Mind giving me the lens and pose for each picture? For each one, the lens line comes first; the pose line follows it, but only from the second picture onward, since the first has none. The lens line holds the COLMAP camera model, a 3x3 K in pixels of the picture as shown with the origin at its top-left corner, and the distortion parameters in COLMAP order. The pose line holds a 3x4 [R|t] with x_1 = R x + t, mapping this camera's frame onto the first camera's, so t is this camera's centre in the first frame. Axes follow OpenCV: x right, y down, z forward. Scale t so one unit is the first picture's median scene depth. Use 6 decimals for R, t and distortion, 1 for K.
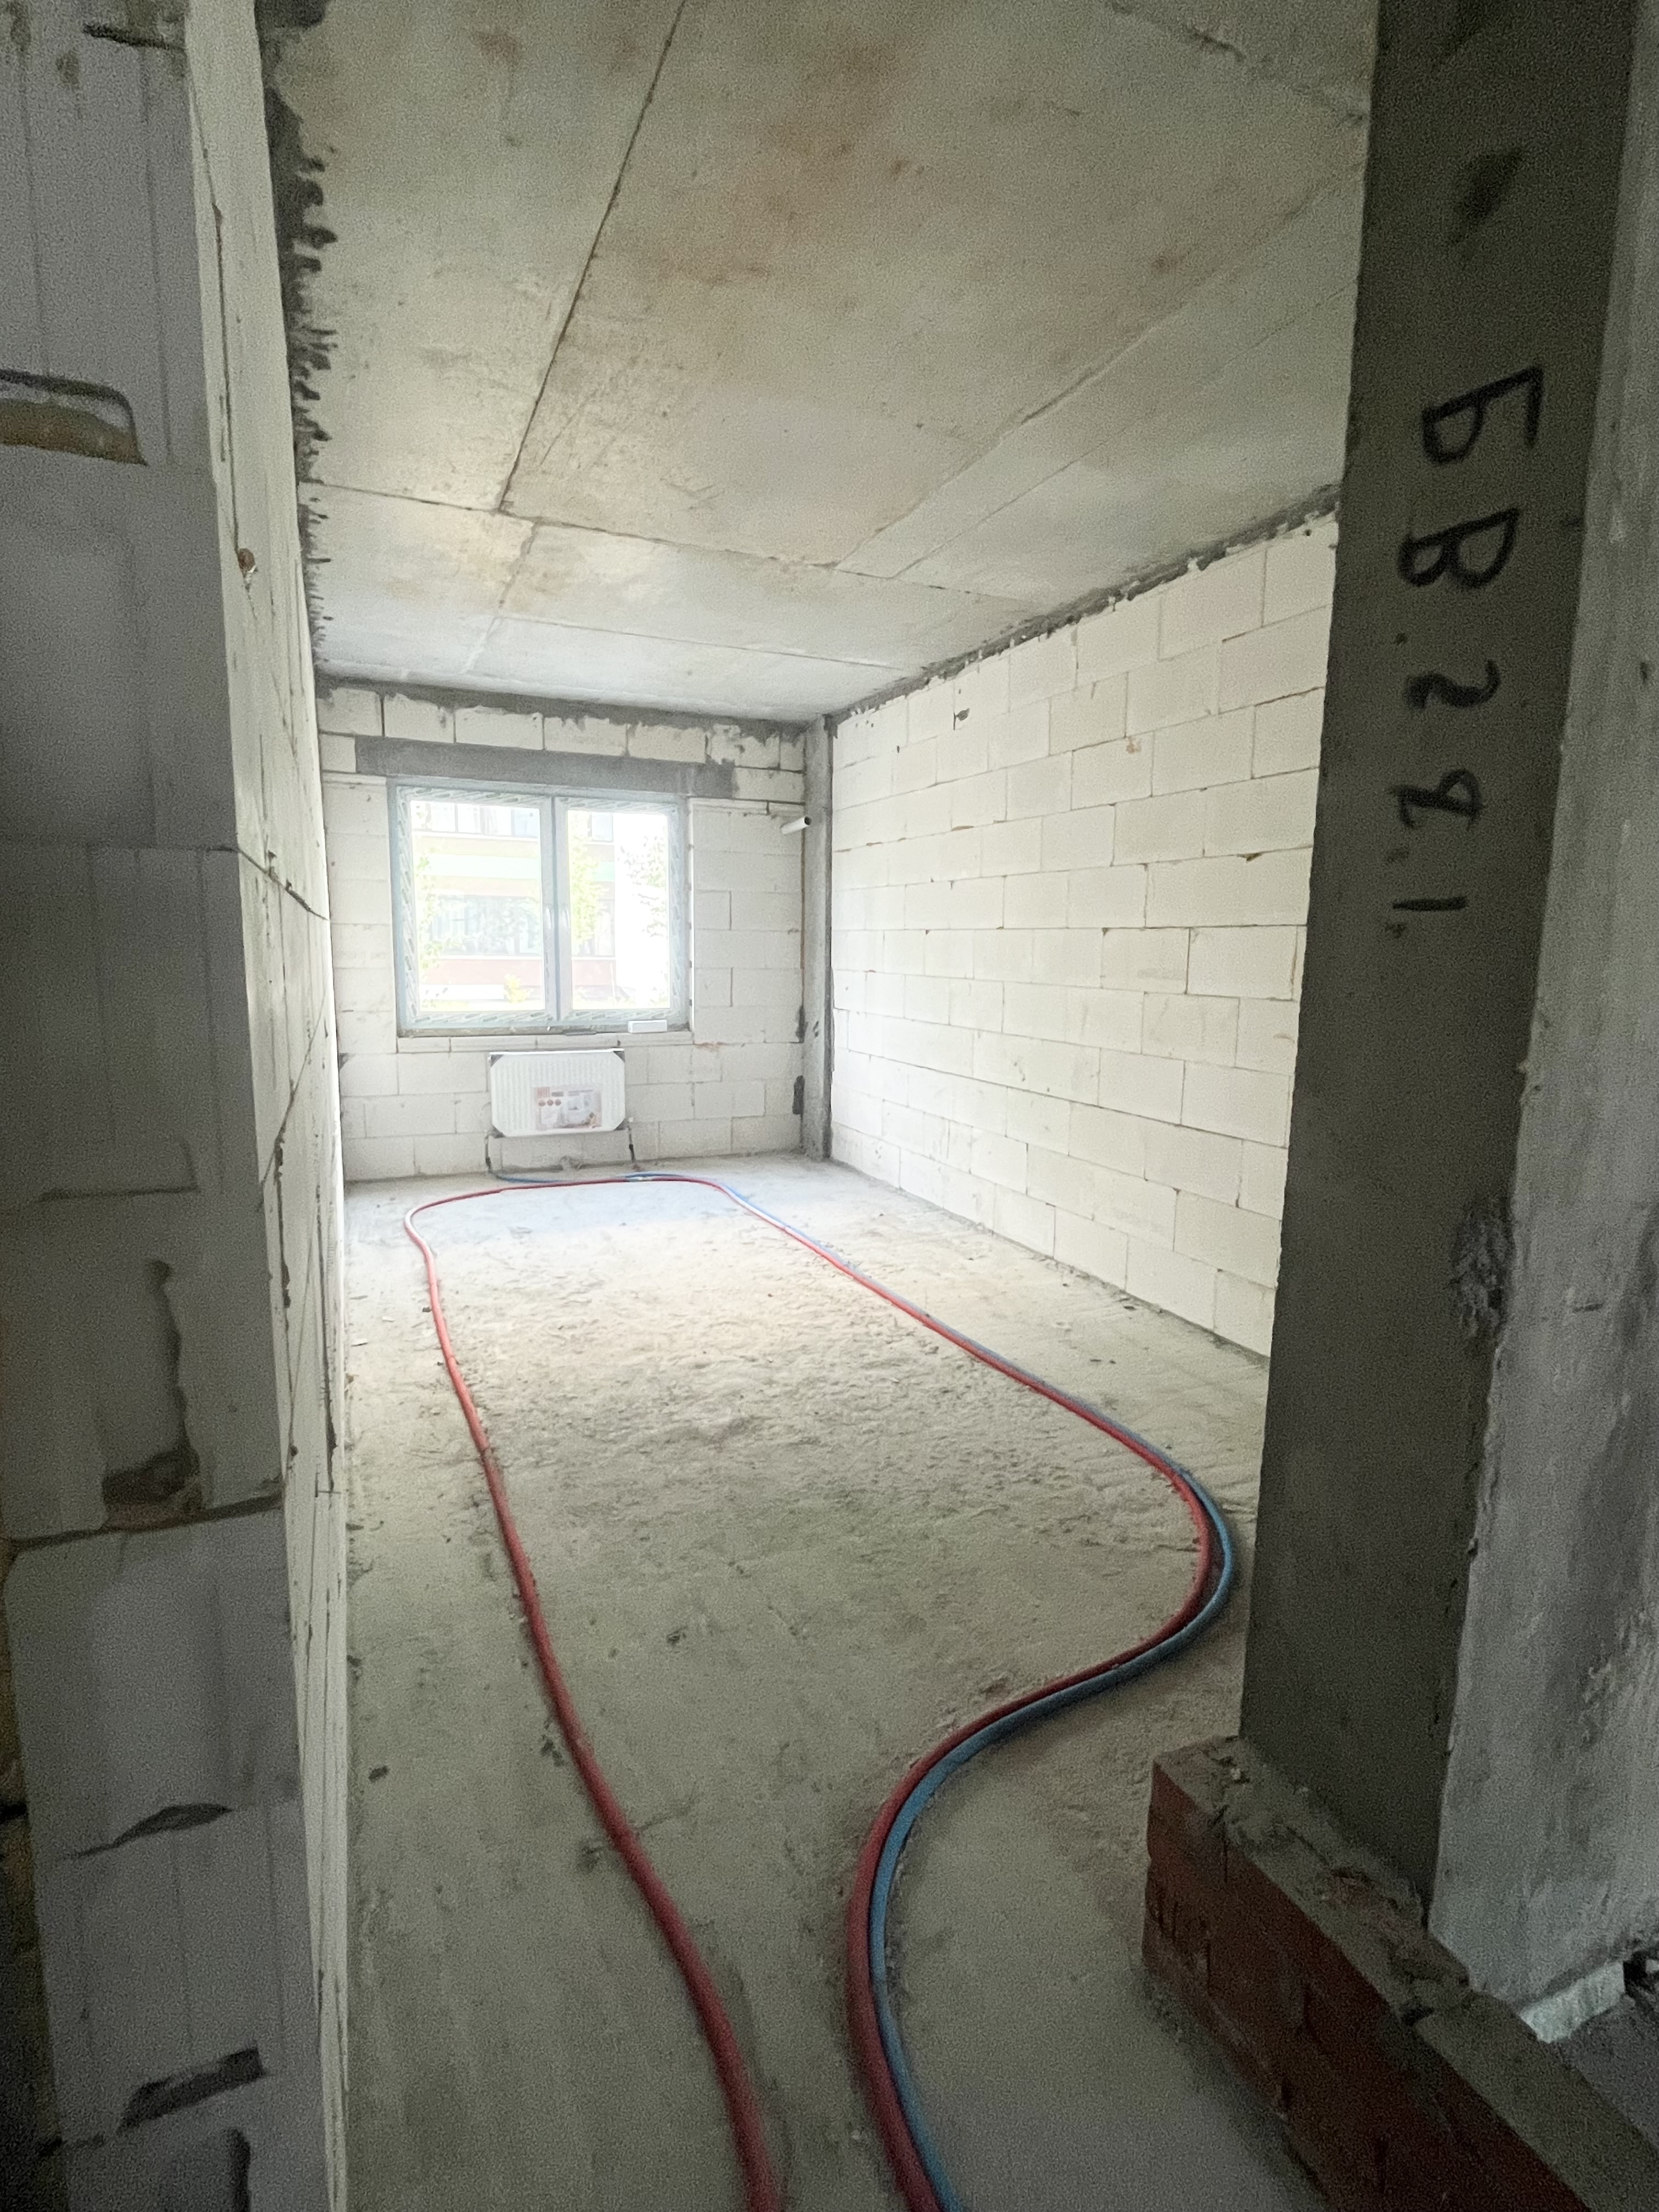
lens RADIAL K [[1064.0, 0, 819.9], [0, 1064.0, 1103.3], [0, 0, 1]] dist [-0.003186, 0.000160]
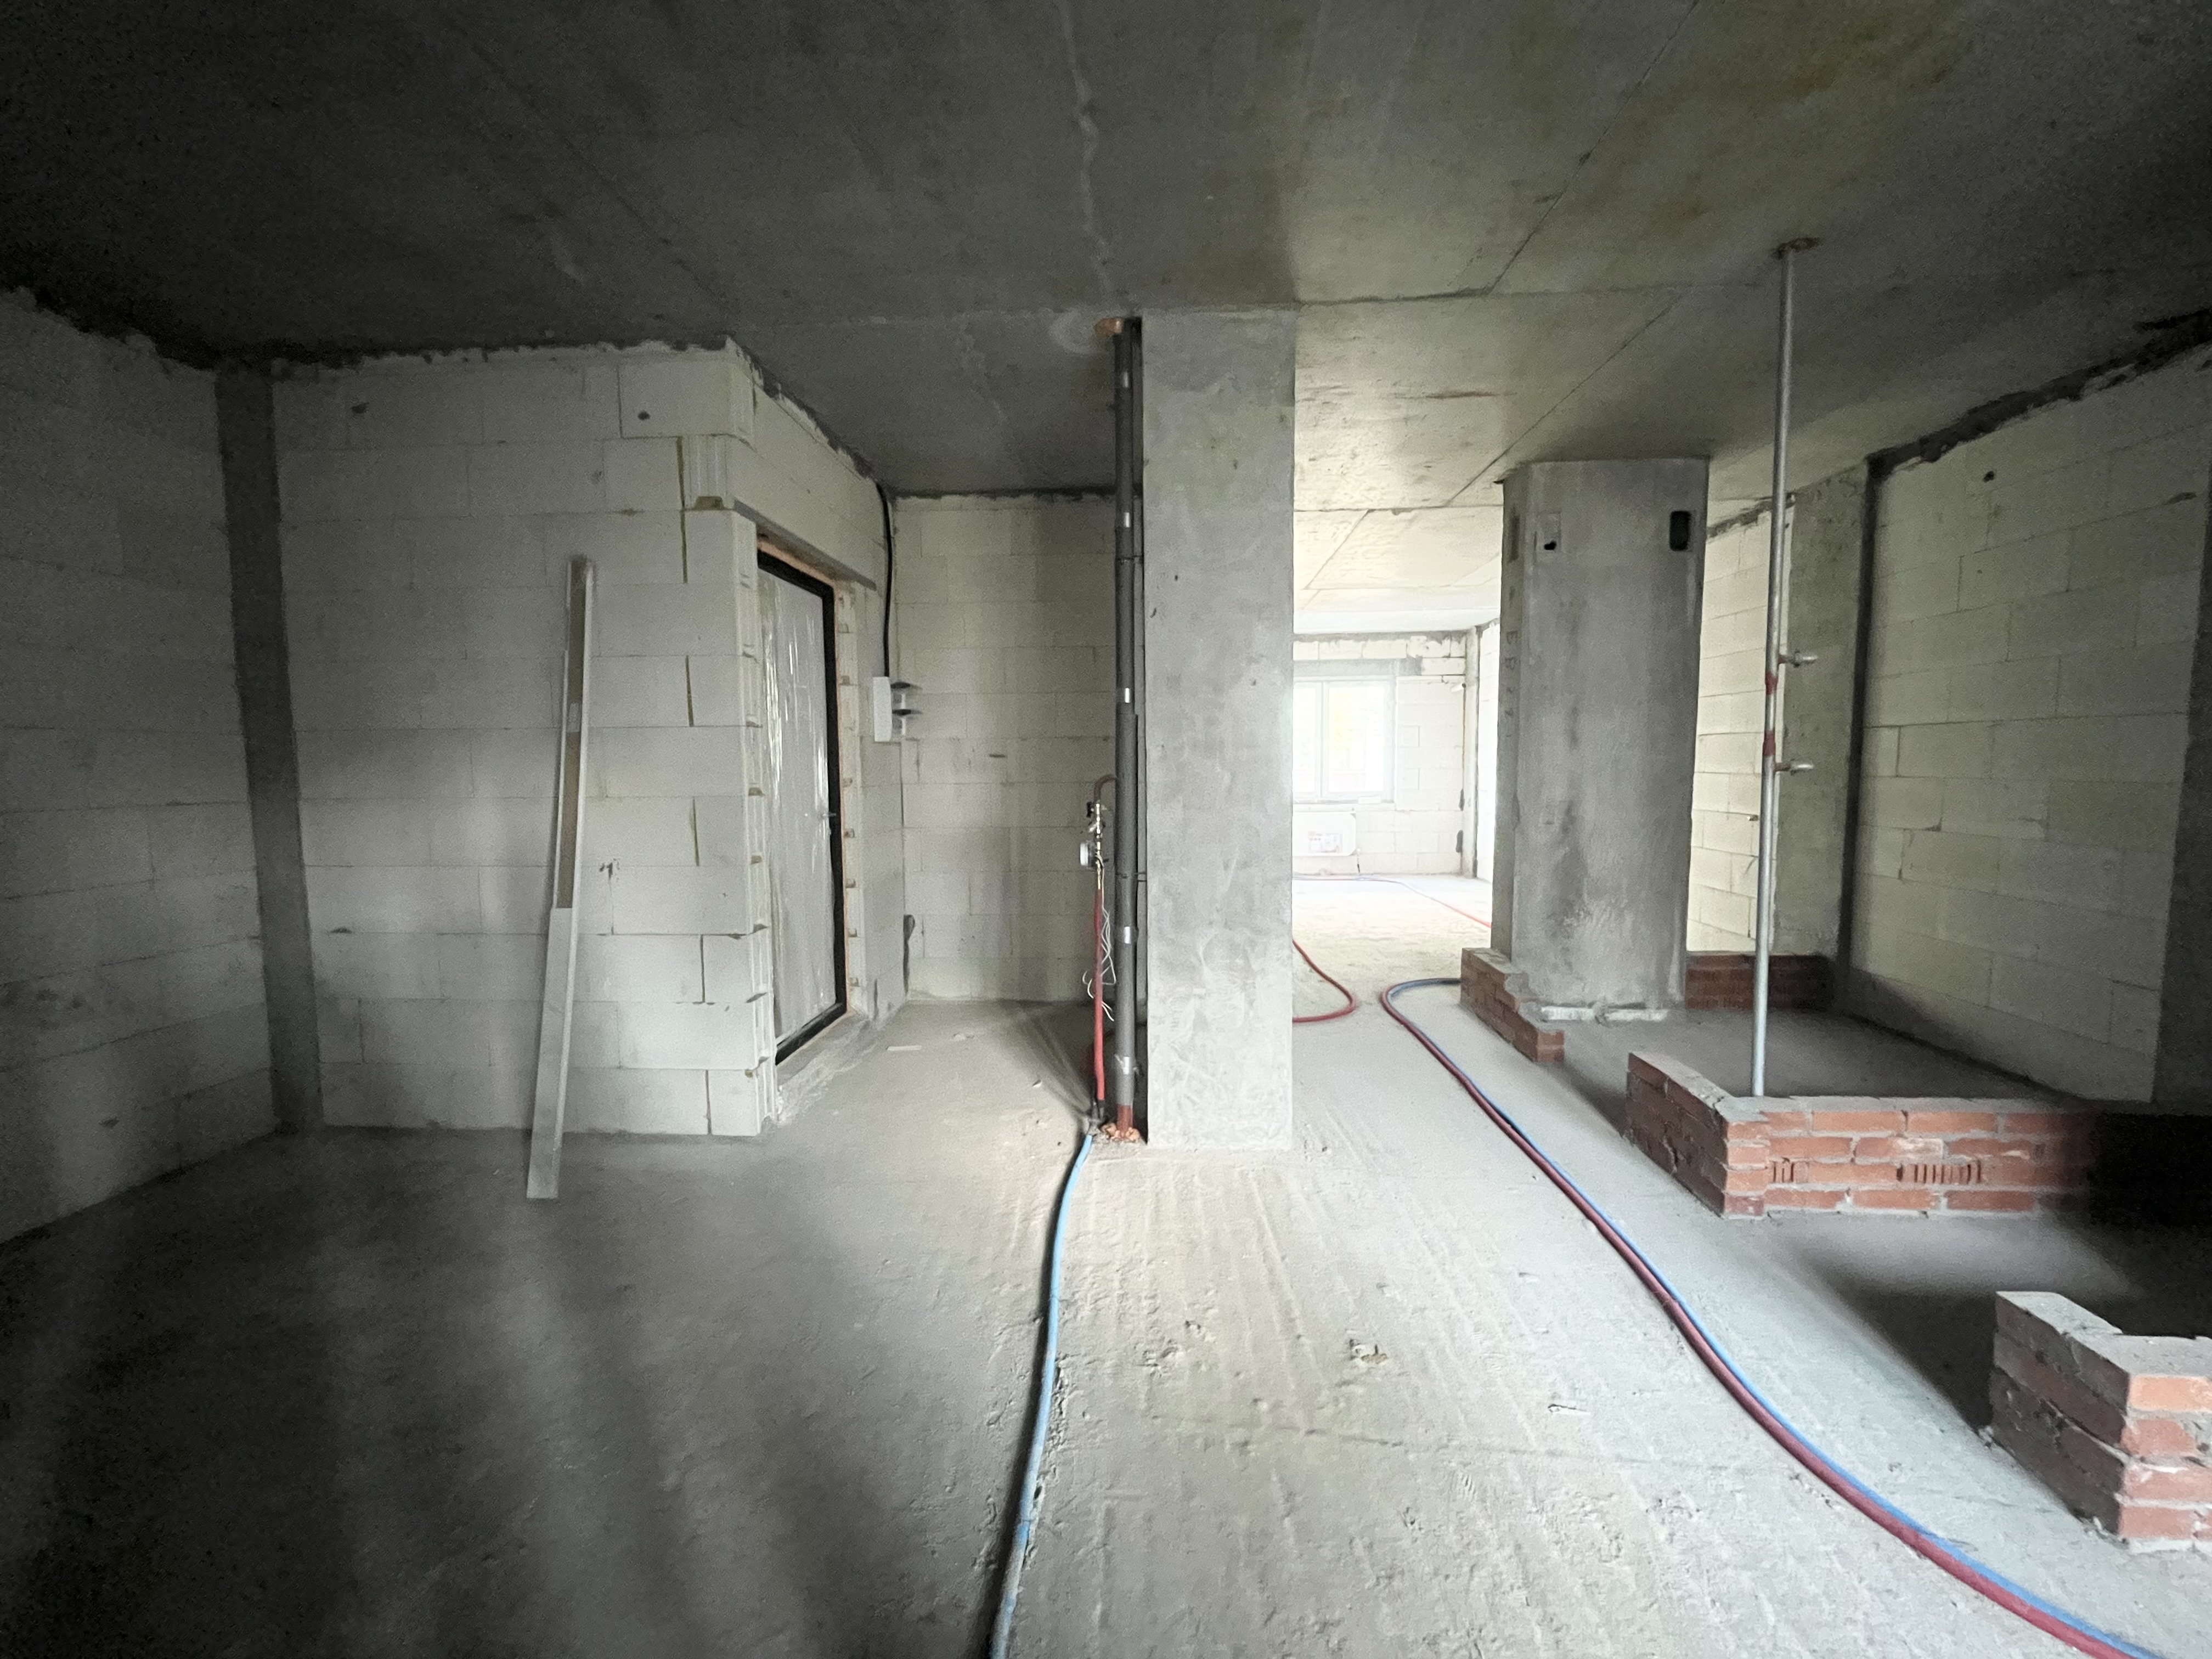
lens RADIAL K [[894.3, 0, 1101.0], [0, 894.3, 834.2], [0, 0, 1]] dist [-0.003329, 0.000243]
pose [[0.885504, 0.015689, -0.464366, 0.728200], [-0.048299, 0.997123, -0.058414, 0.497127], [0.462114, 0.074154, 0.883715, -2.892653]]
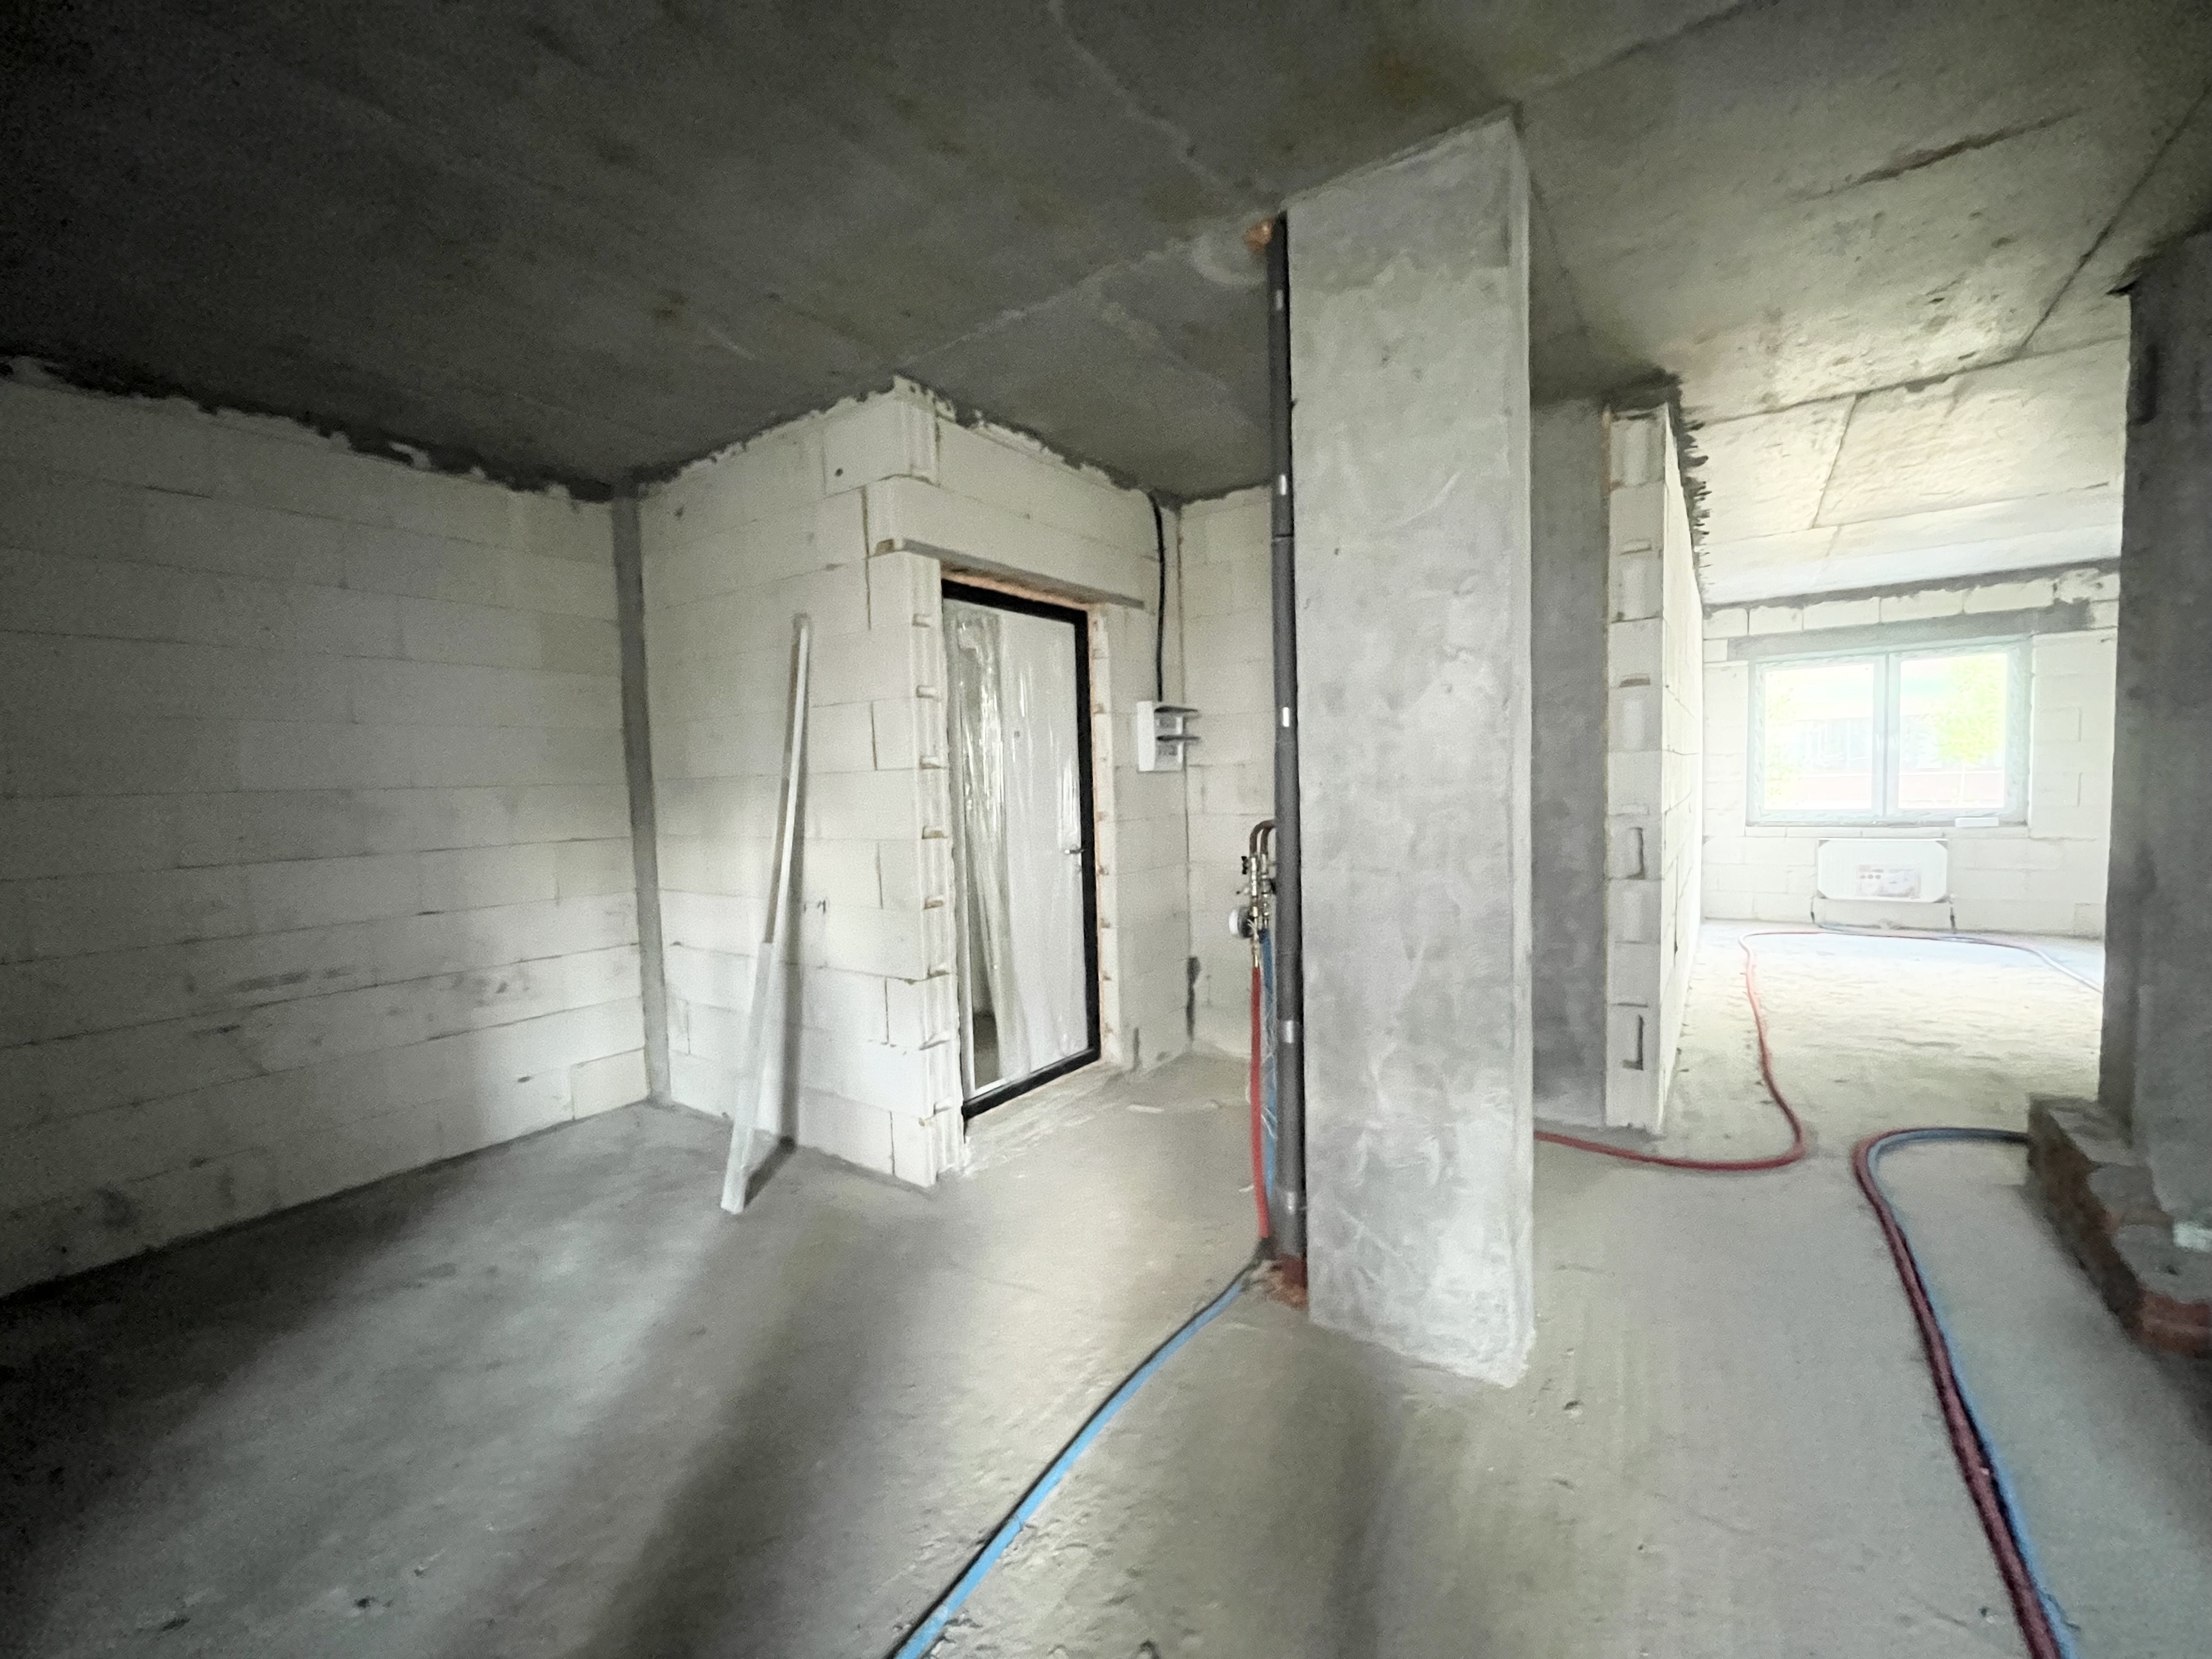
lens RADIAL K [[894.3, 0, 1104.1], [0, 894.3, 835.9], [0, 0, 1]] dist [-0.003329, 0.000243]
pose [[0.515758, 0.024339, -0.856388, 1.028841], [-0.089878, 0.995618, -0.025833, 0.310649], [0.852007, 0.090294, 0.515686, -2.029532]]
